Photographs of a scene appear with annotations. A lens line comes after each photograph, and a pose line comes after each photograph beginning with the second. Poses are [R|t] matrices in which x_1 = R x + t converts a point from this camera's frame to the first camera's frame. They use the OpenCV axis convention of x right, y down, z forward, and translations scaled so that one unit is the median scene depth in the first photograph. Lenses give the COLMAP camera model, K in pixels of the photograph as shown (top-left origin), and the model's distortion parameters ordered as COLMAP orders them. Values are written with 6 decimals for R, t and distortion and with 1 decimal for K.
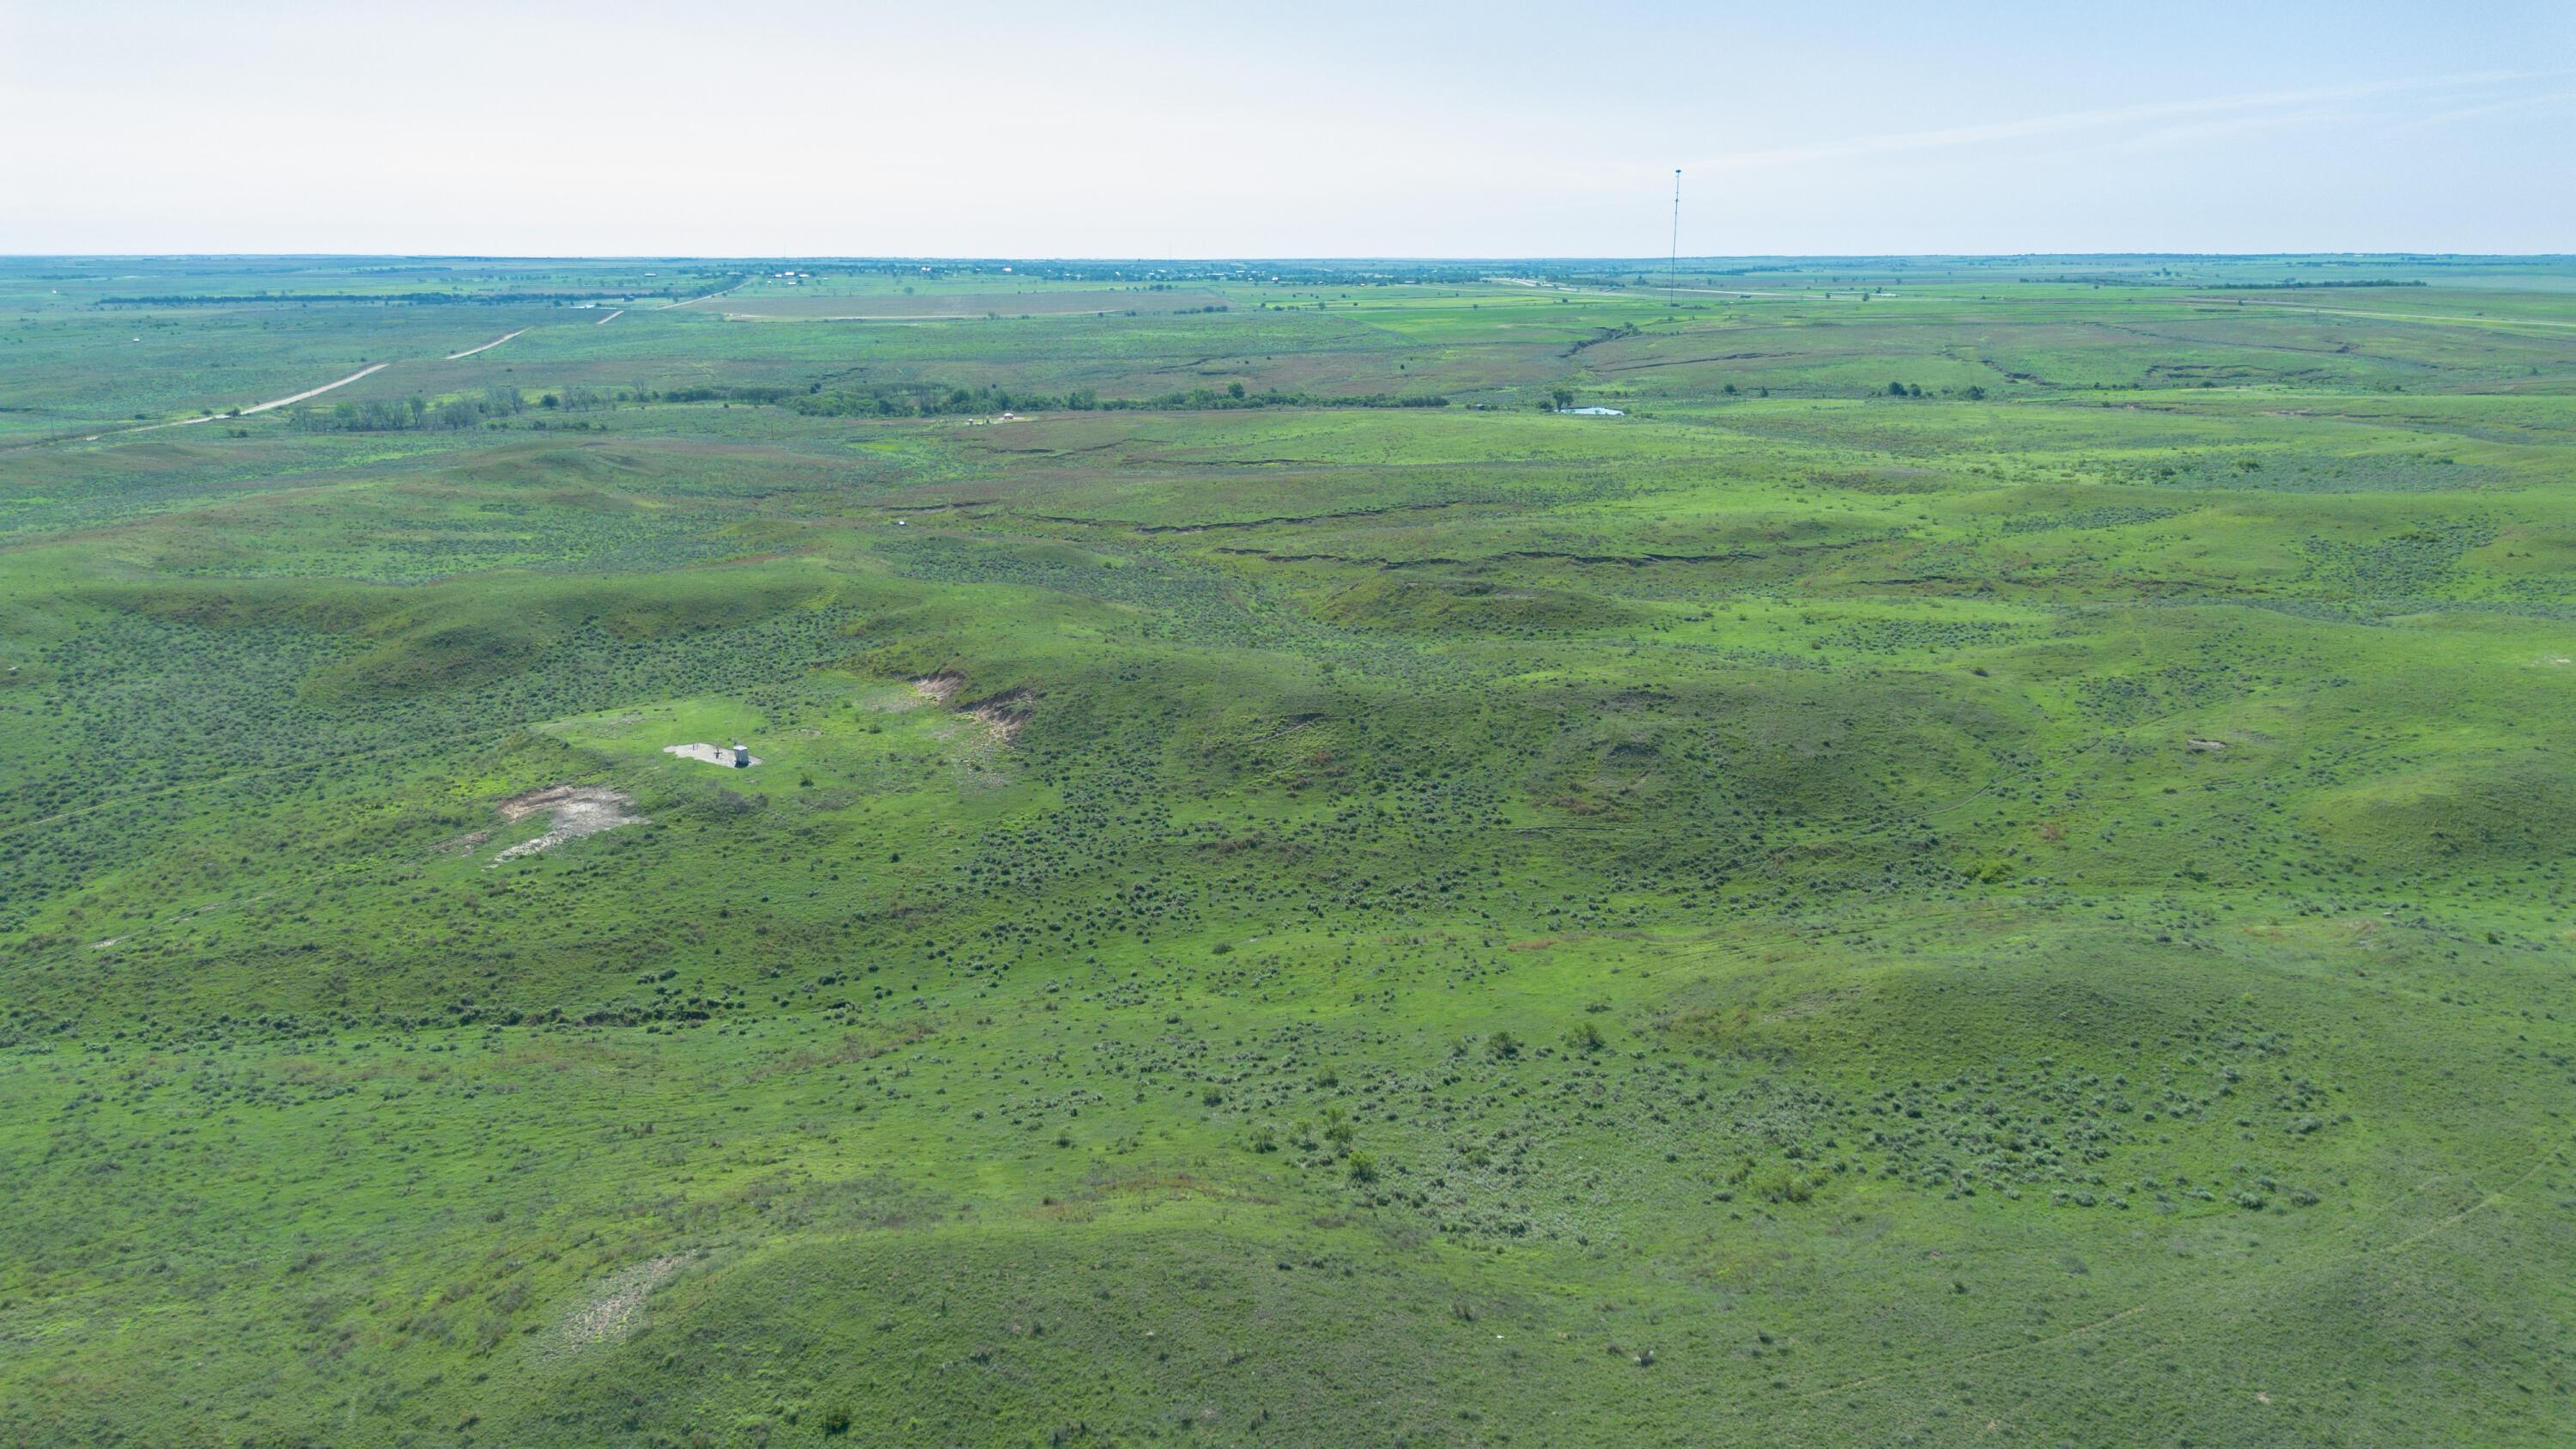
lens RADIAL K [[1822.8, 0, 1309.4], [0, 1822.8, 726.9], [0, 0, 1]] dist [0.066731, -0.063944]
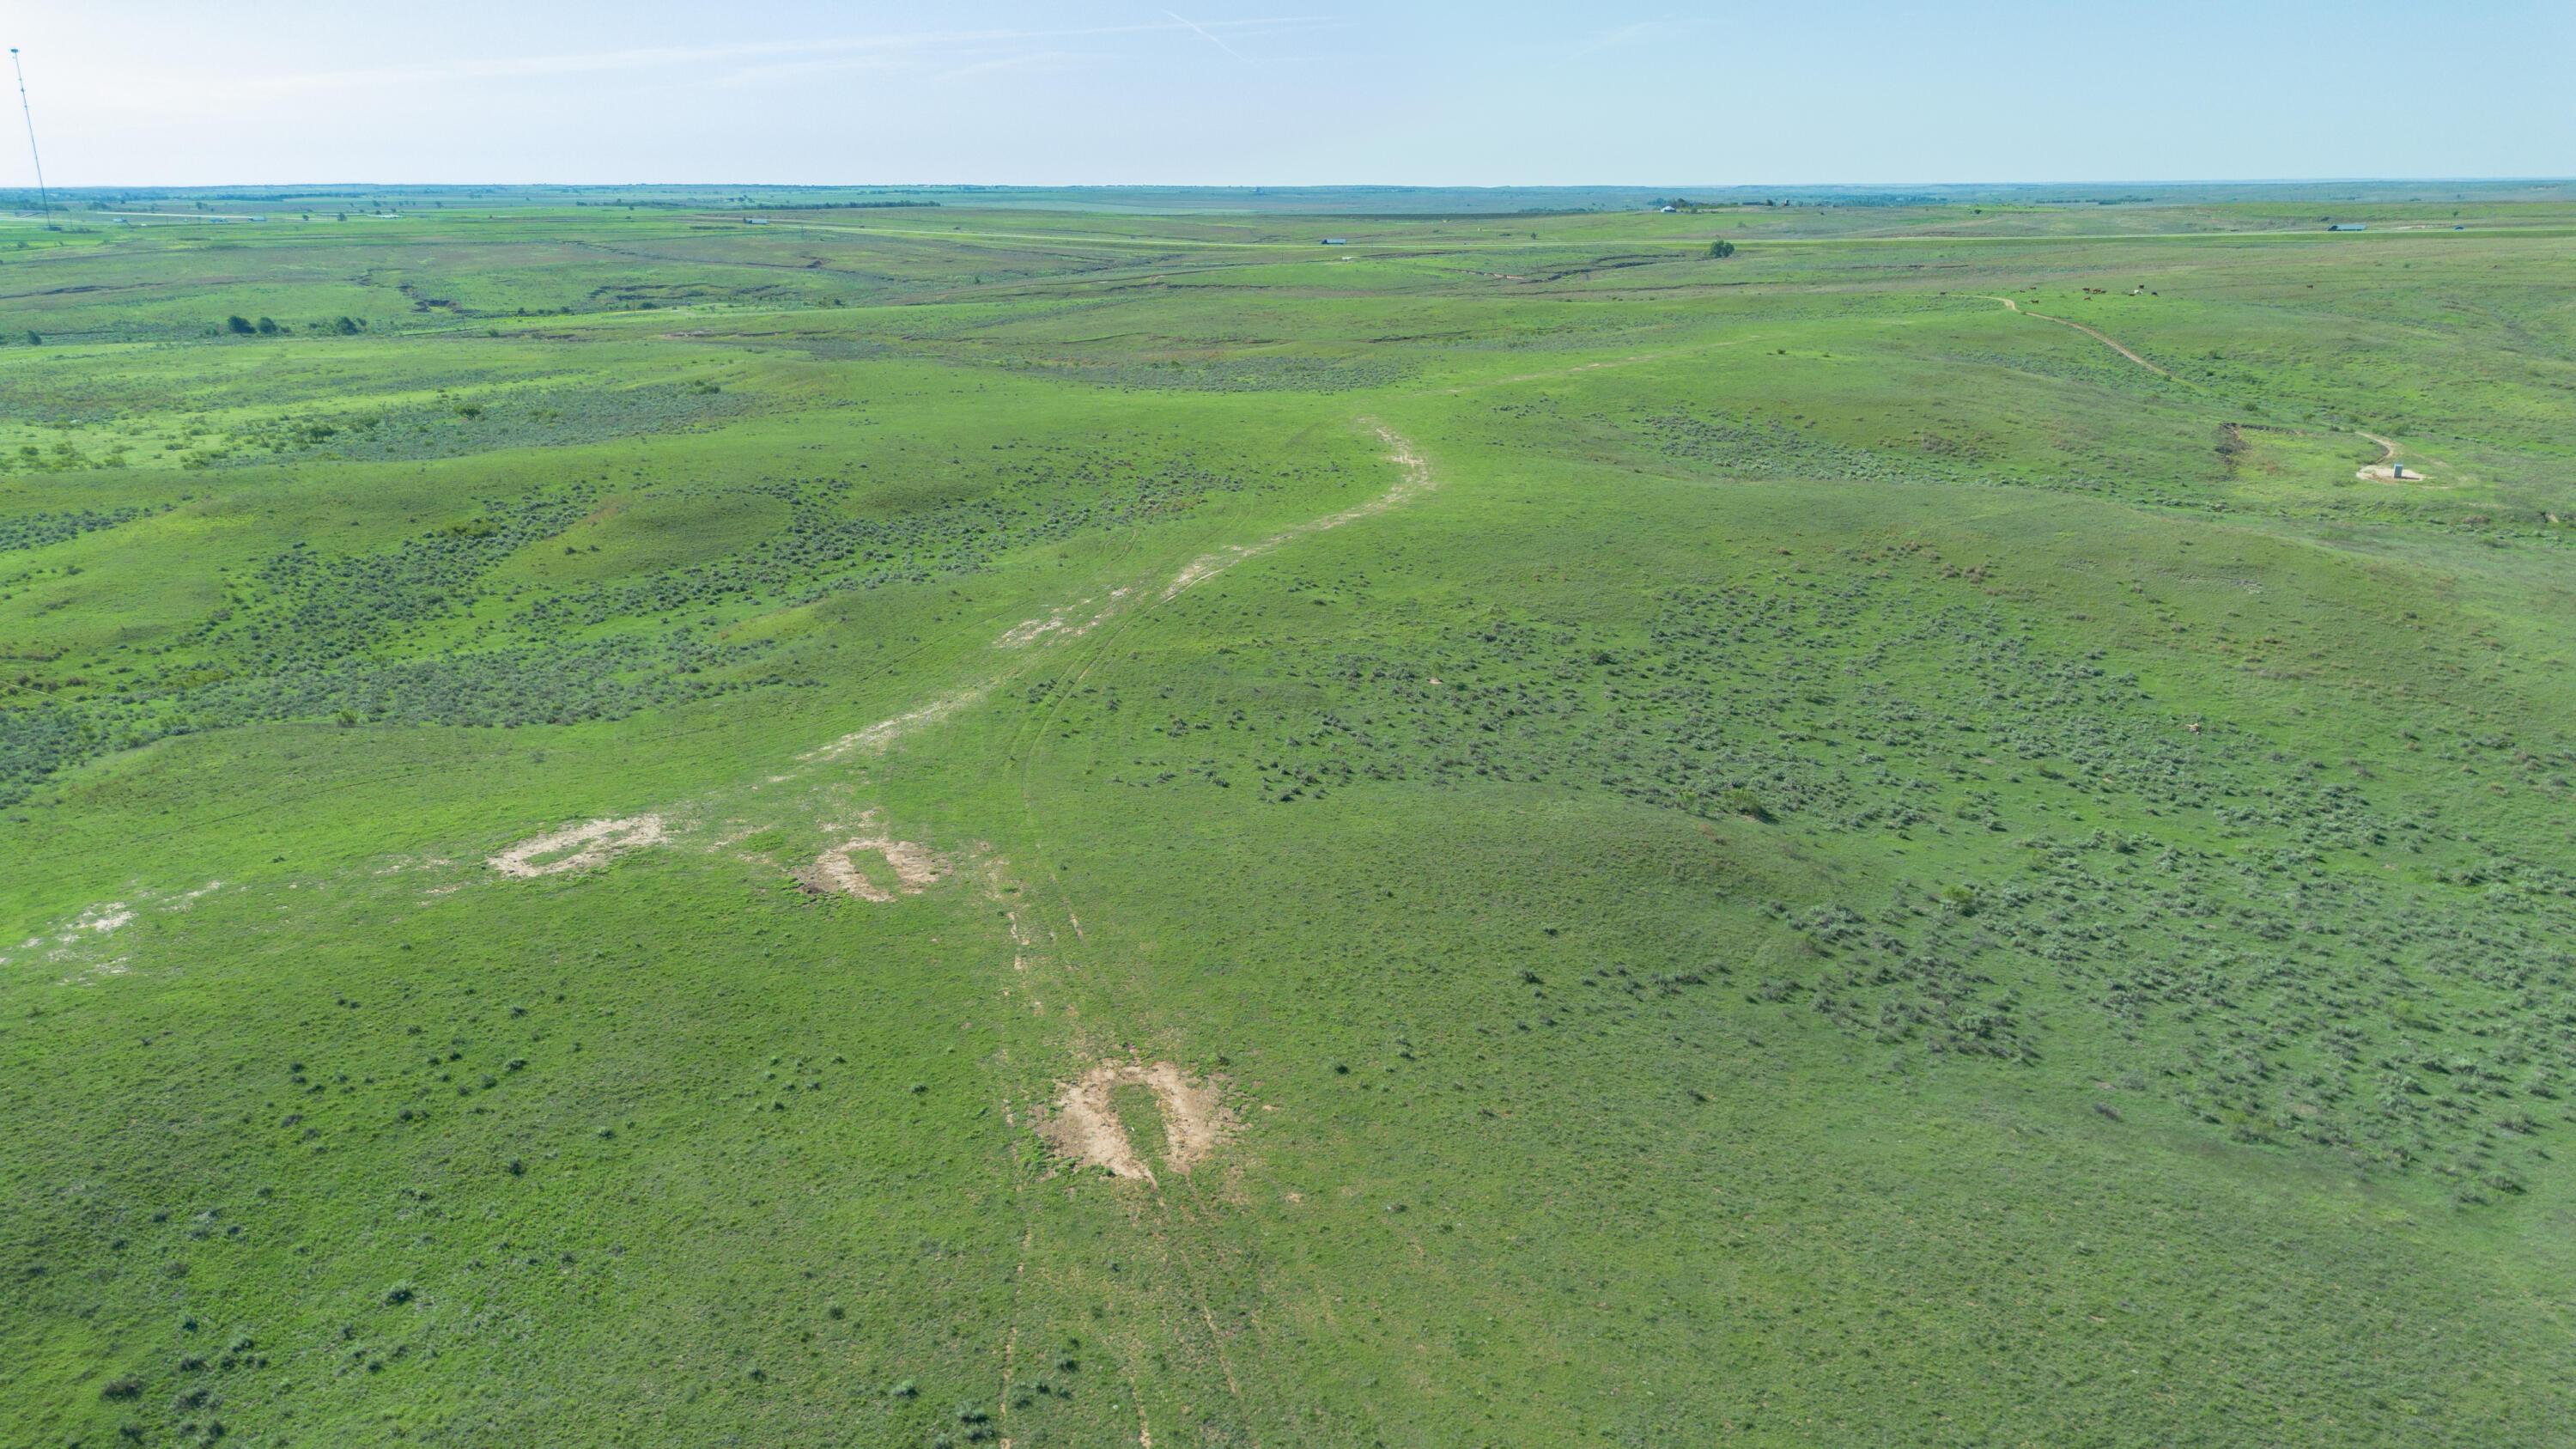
lens RADIAL K [[1822.8, 0, 1281.5], [0, 1822.8, 718.1], [0, 0, 1]] dist [0.066731, -0.063944]
pose [[0.781571, -0.179198, 0.597524, 0.150903], [0.161568, 0.983317, 0.083564, -0.016625], [-0.602531, 0.031229, 0.797485, 0.121081]]
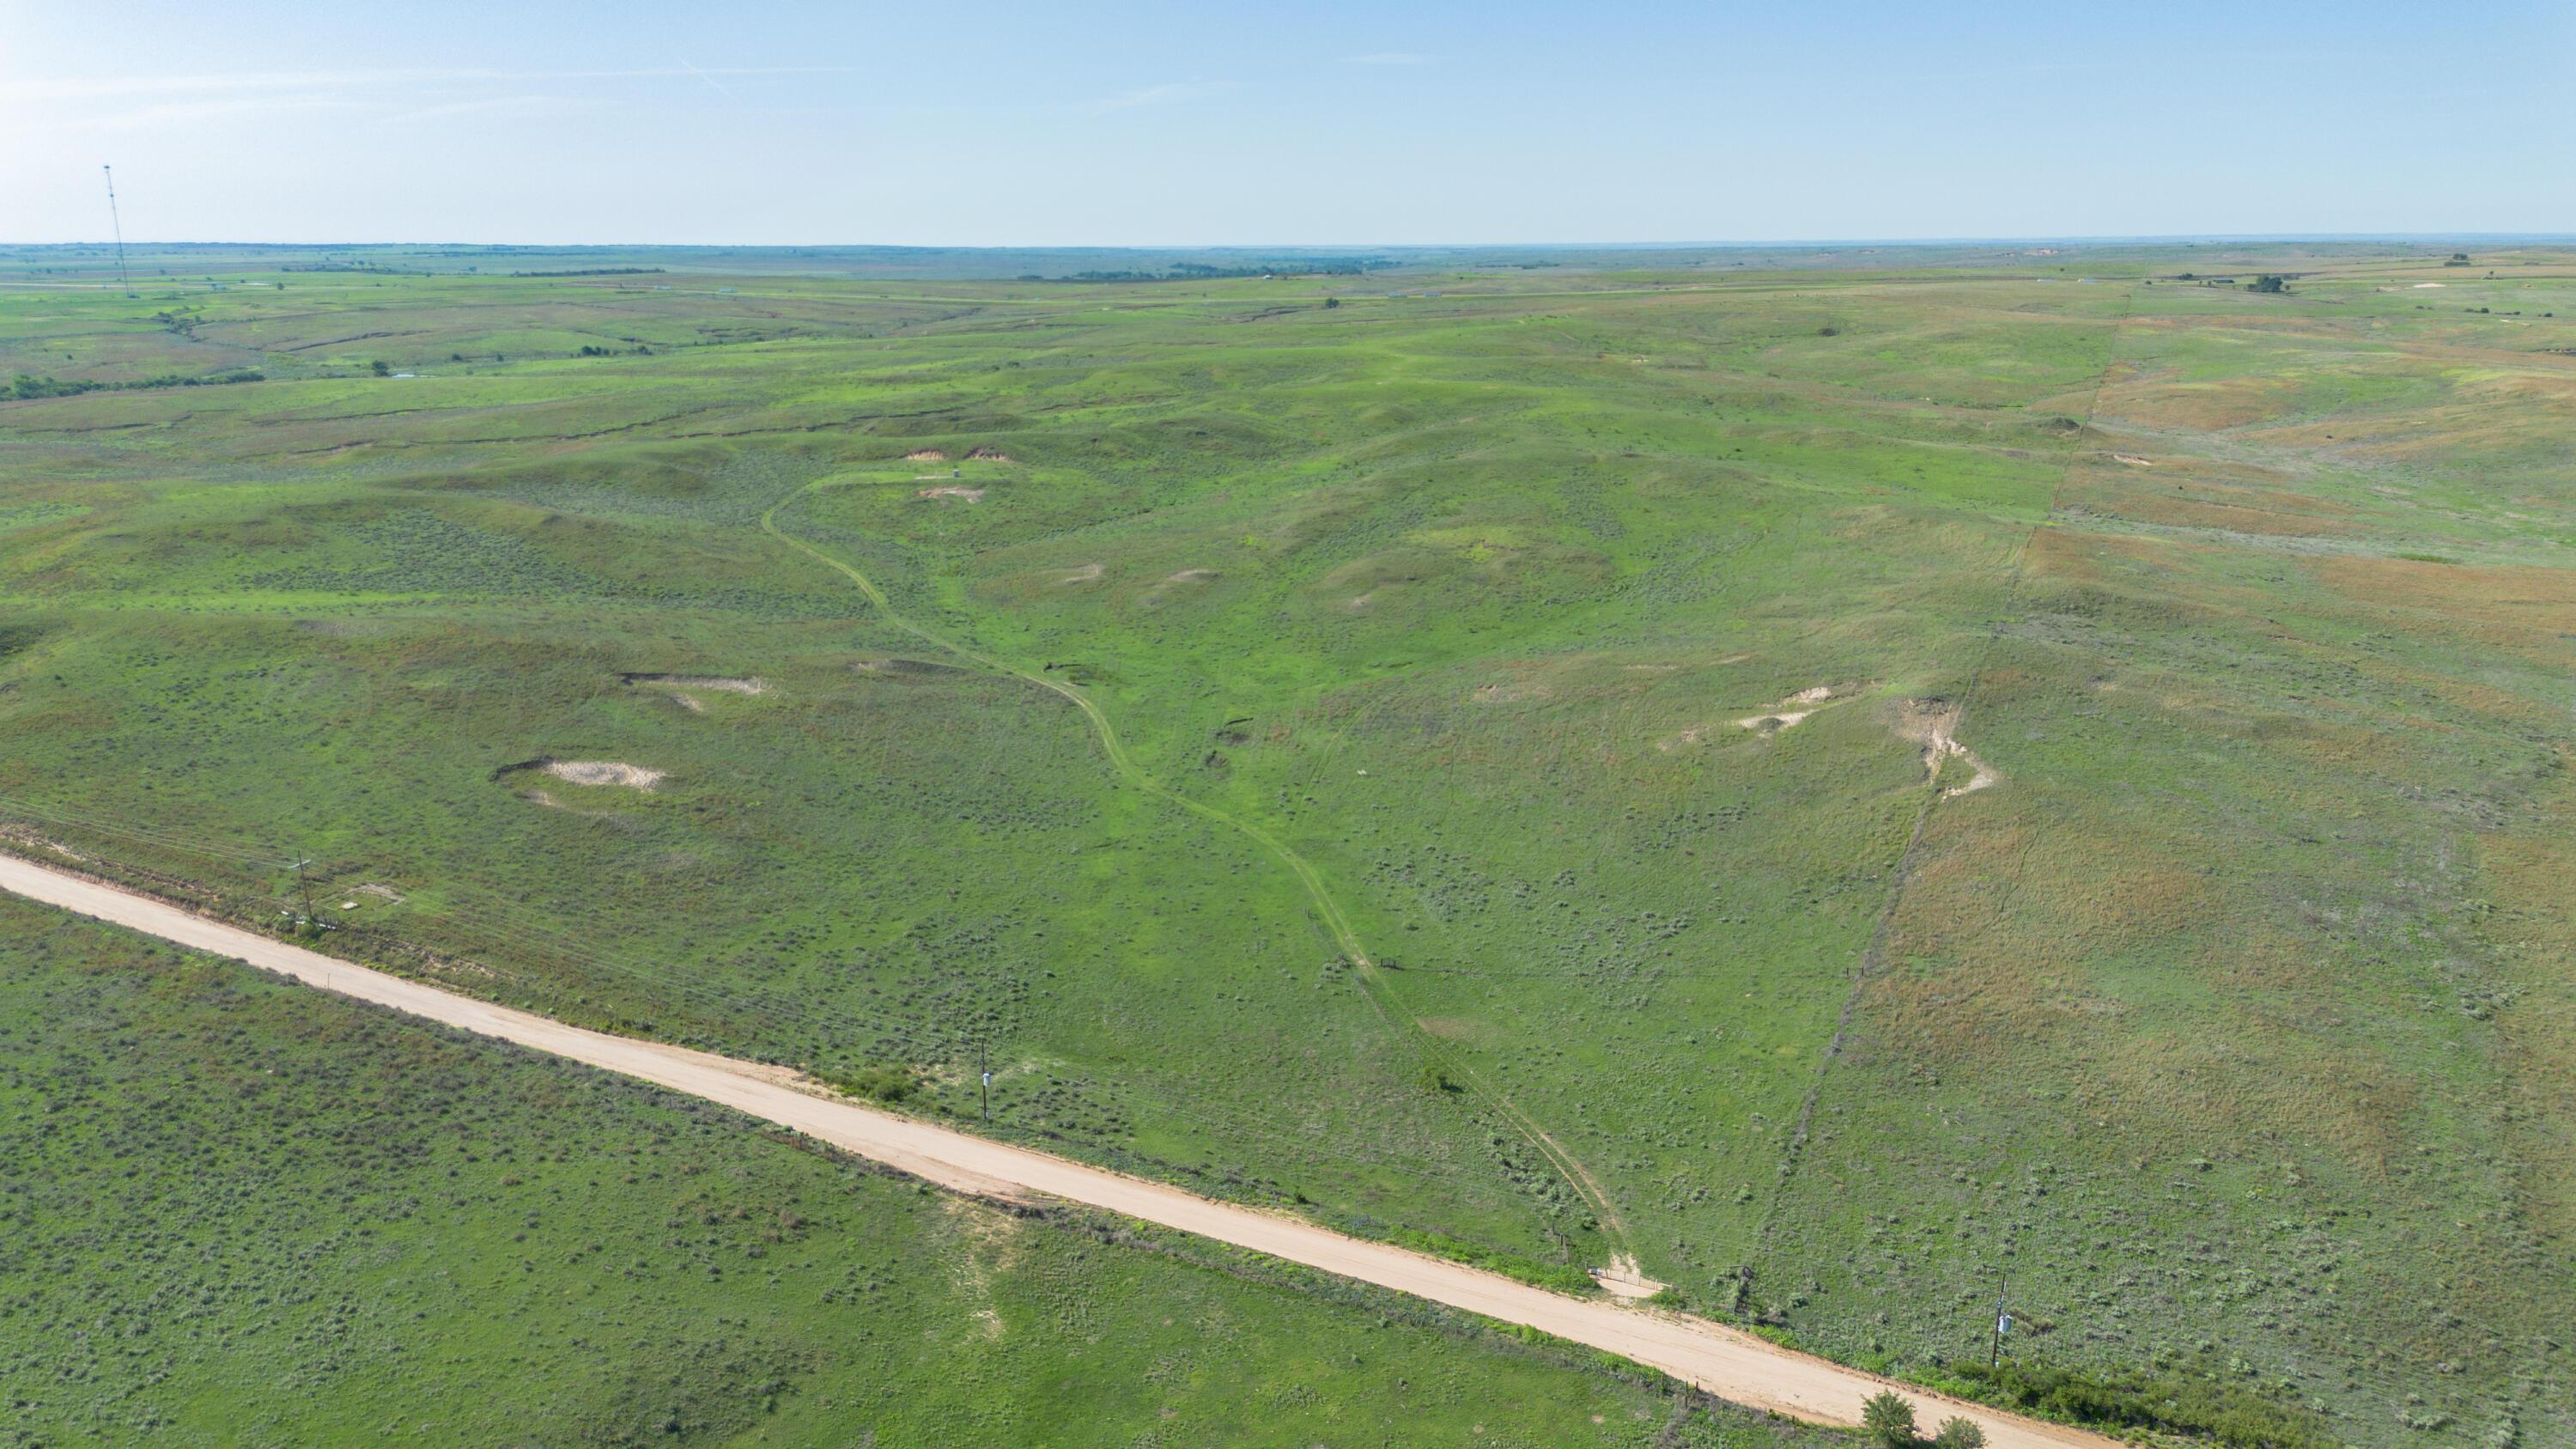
lens RADIAL K [[1822.8, 0, 1278.7], [0, 1822.8, 718.7], [0, 0, 1]] dist [0.066731, -0.063944]
pose [[0.577936, -0.210665, 0.788423, -0.451966], [0.209686, 0.972005, 0.106012, 0.037453], [-0.788684, 0.104053, 0.605930, -0.170497]]
